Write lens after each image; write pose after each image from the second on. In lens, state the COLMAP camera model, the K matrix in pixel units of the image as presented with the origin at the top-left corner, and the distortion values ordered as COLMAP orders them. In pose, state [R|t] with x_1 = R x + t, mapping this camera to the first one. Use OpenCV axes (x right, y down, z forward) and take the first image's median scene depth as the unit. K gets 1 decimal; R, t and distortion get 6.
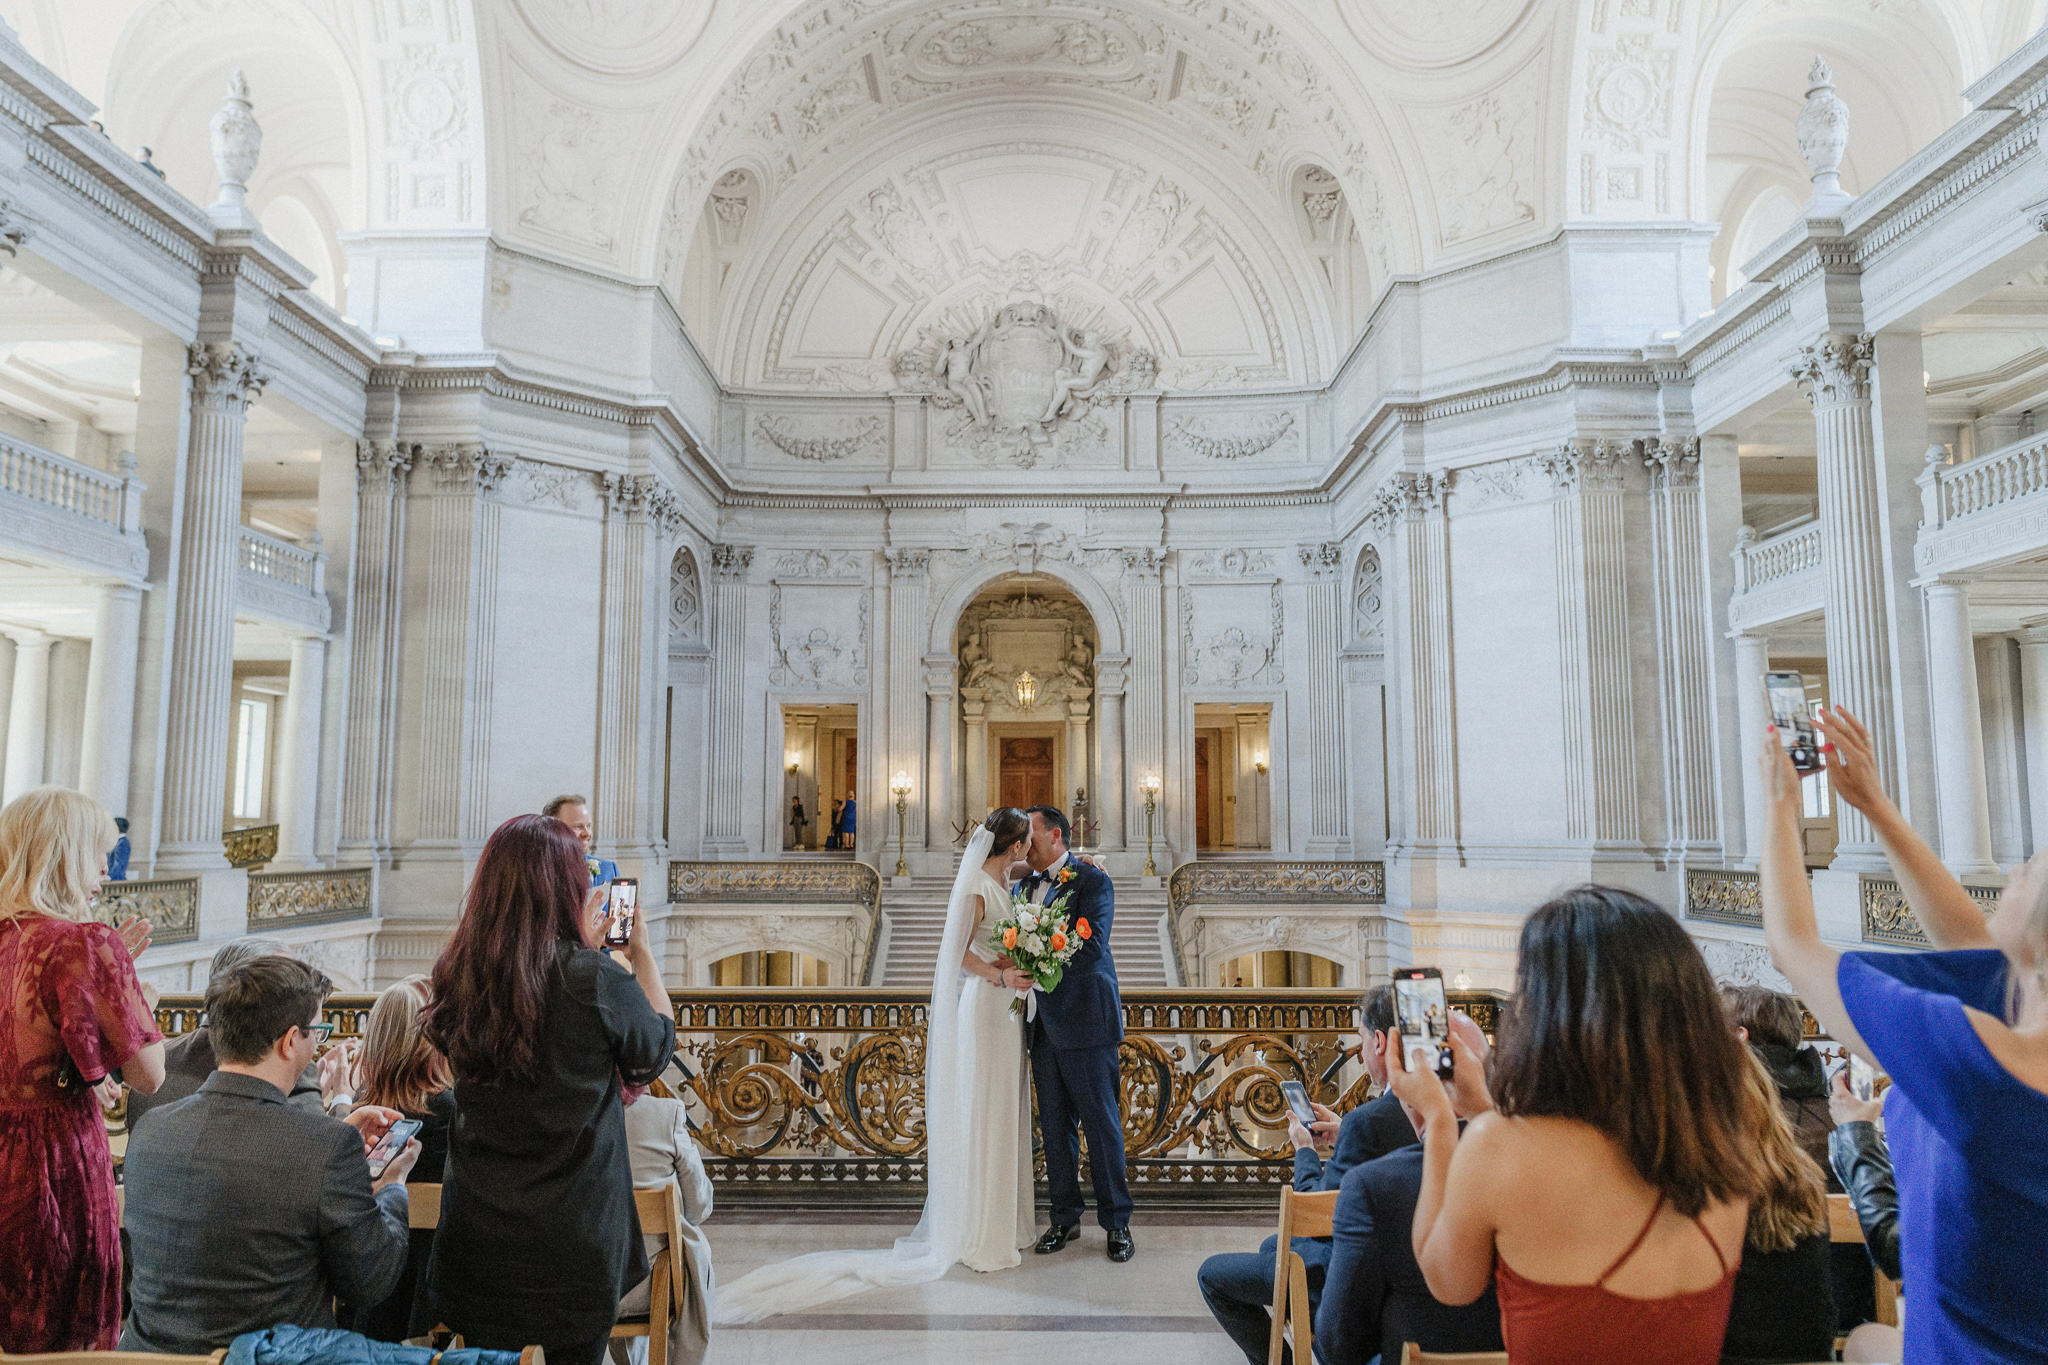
lens RADIAL K [[1447.3, 0, 1015.1], [0, 1447.3, 660.2], [0, 0, 1]] dist [-0.019321, -0.002400]
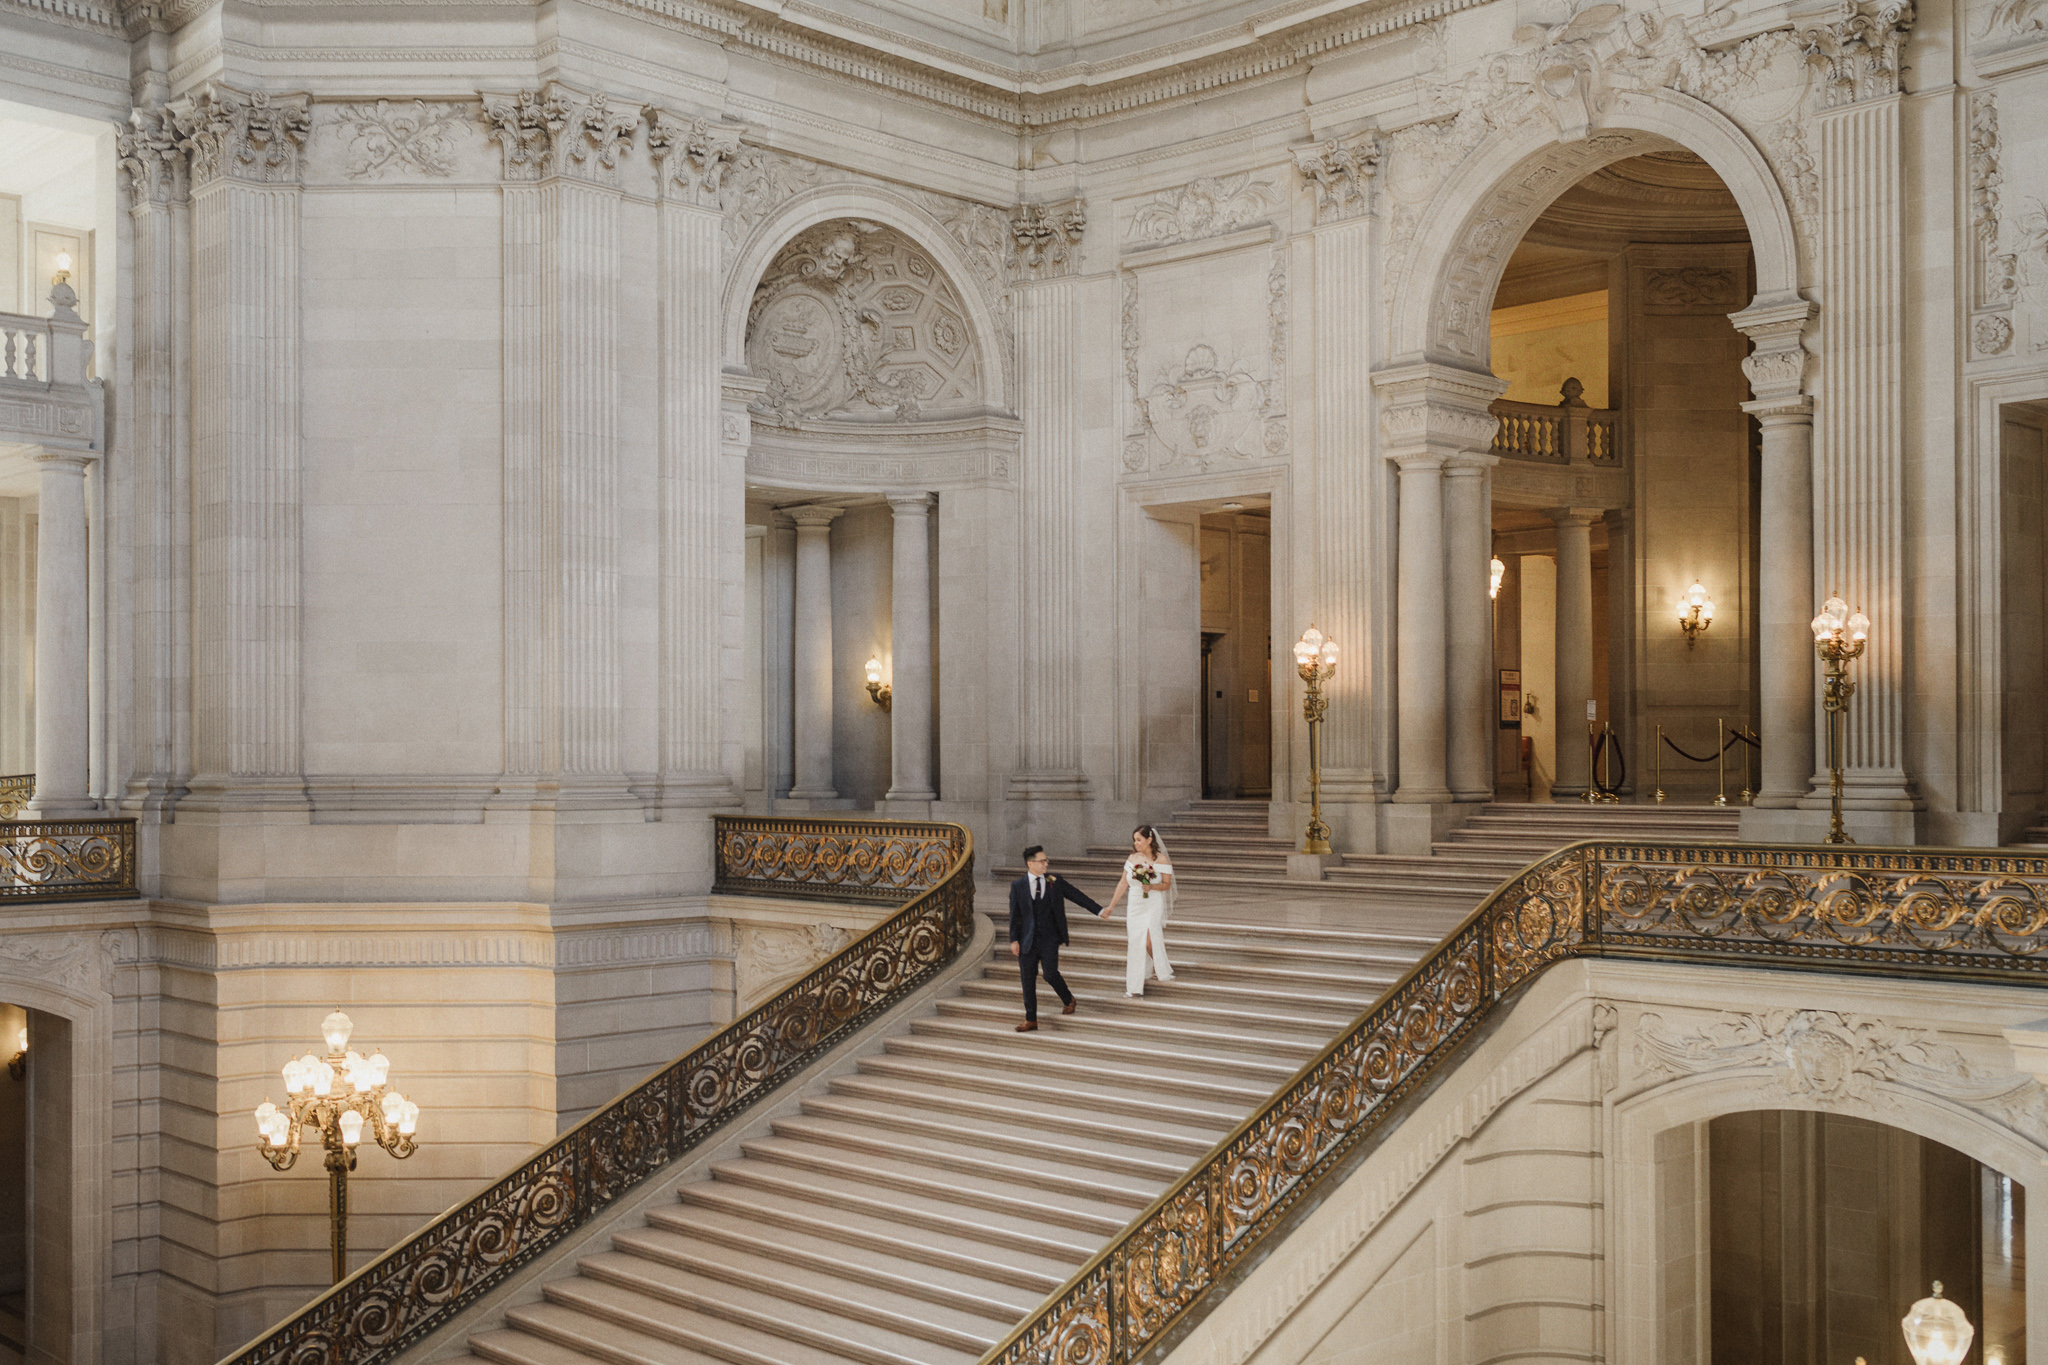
lens RADIAL K [[2071.5, 0, 1032.1], [0, 2071.5, 743.3], [0, 0, 1]] dist [0.012489, -0.066082]
pose [[0.711380, -0.007475, -0.702768, 0.375018], [0.085238, 0.993480, 0.075714, 0.064038], [0.697620, -0.113764, 0.707379, 0.537174]]
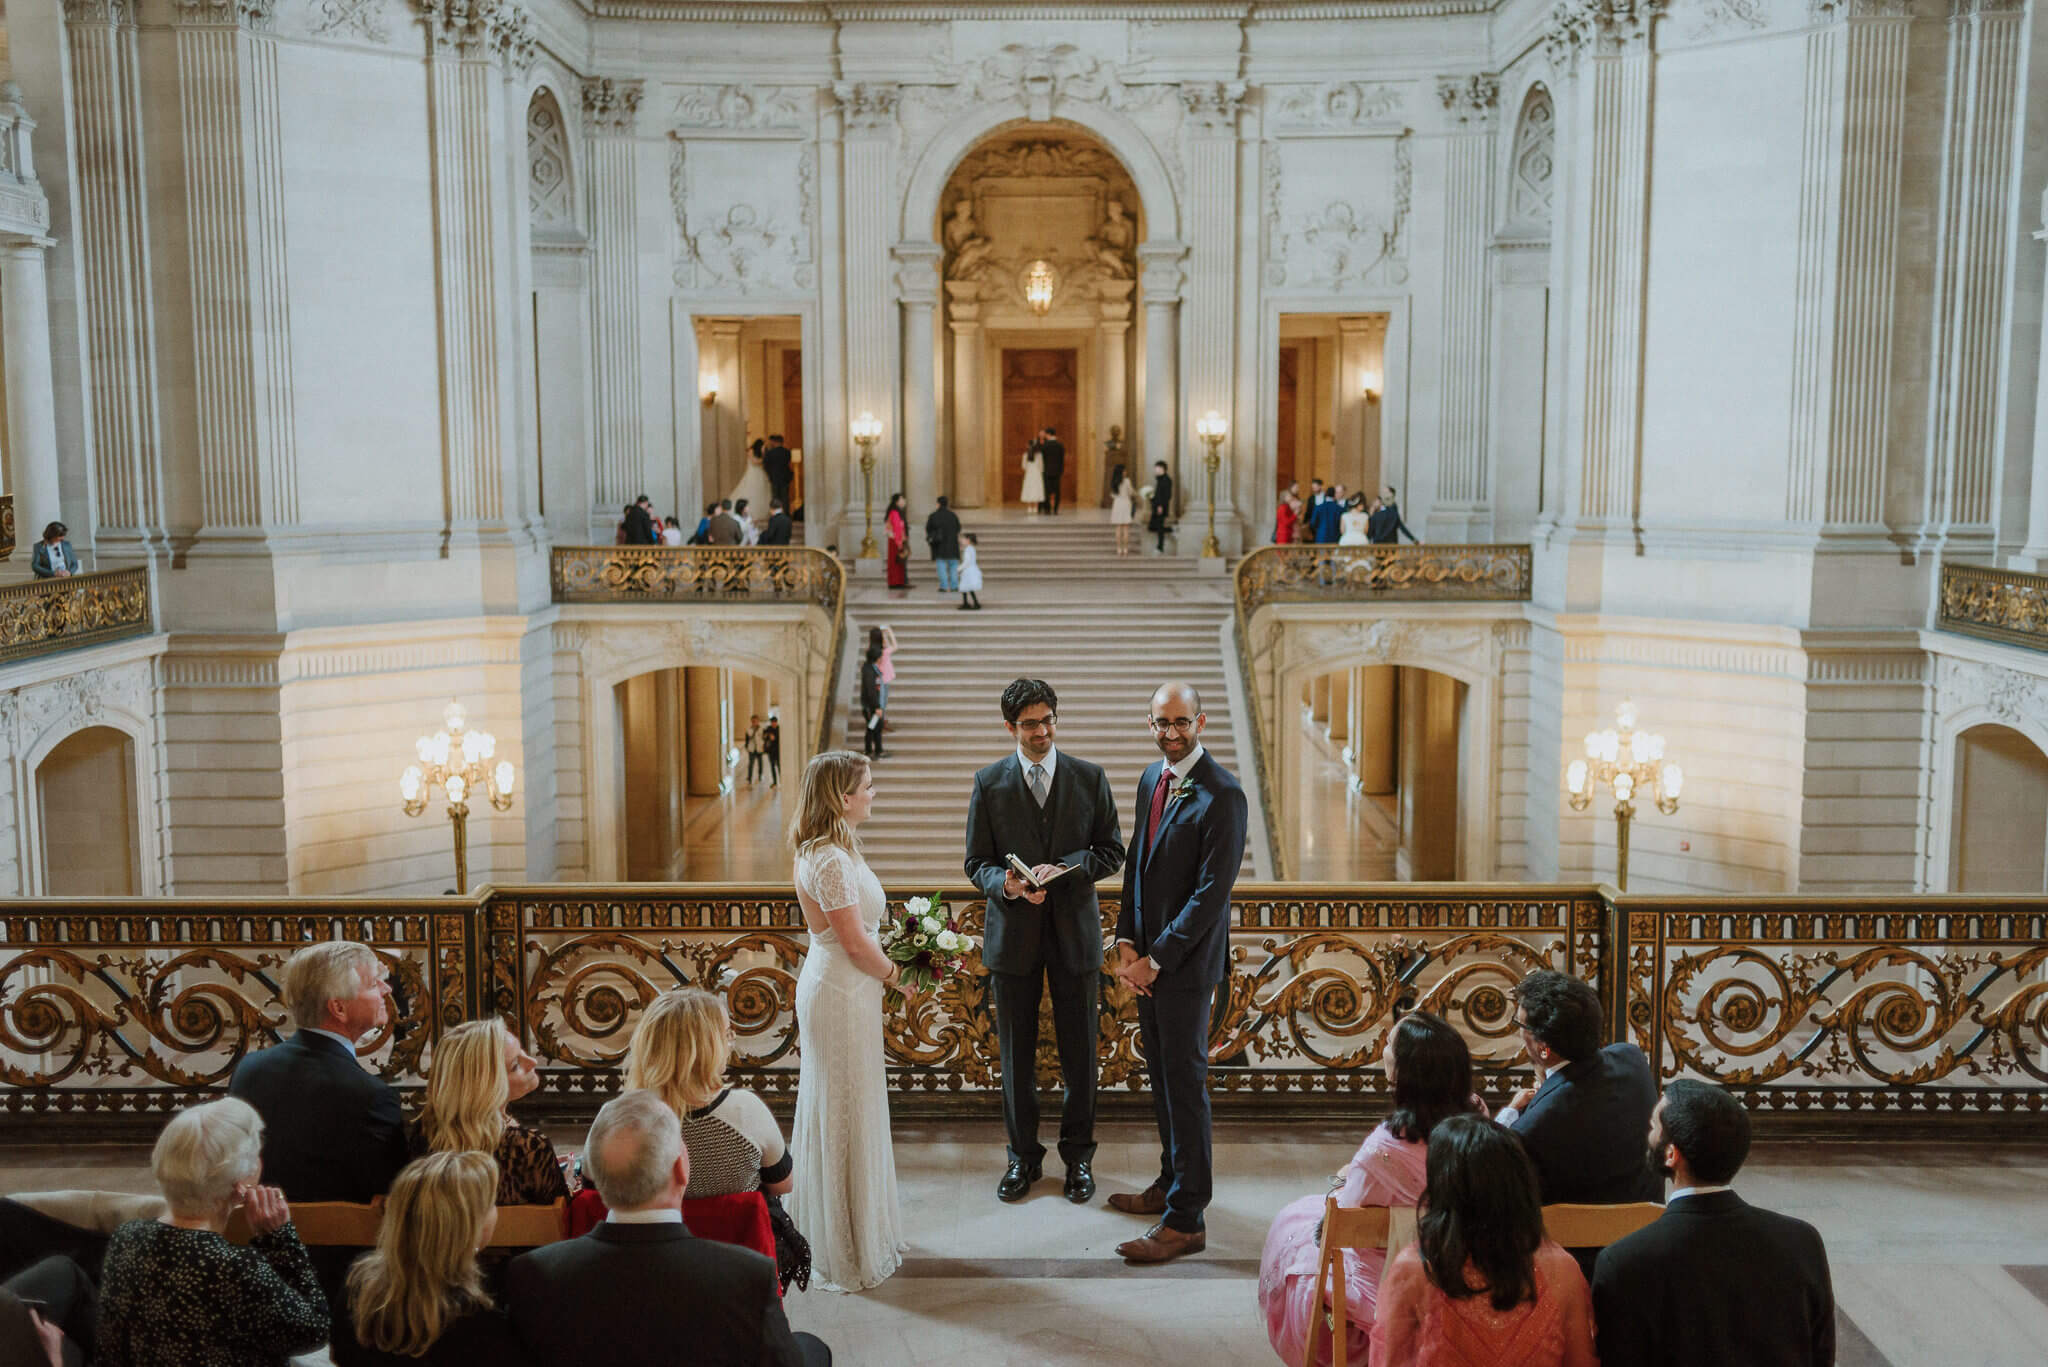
lens RADIAL K [[2071.5, 0, 1032.1], [0, 2071.5, 744.3], [0, 0, 1]] dist [0.012489, -0.066082]
pose [[0.999978, -0.002665, 0.006109, -0.003779], [0.001003, 0.966289, 0.257458, -0.032765], [-0.006589, -0.257446, 0.966270, -0.034322]]
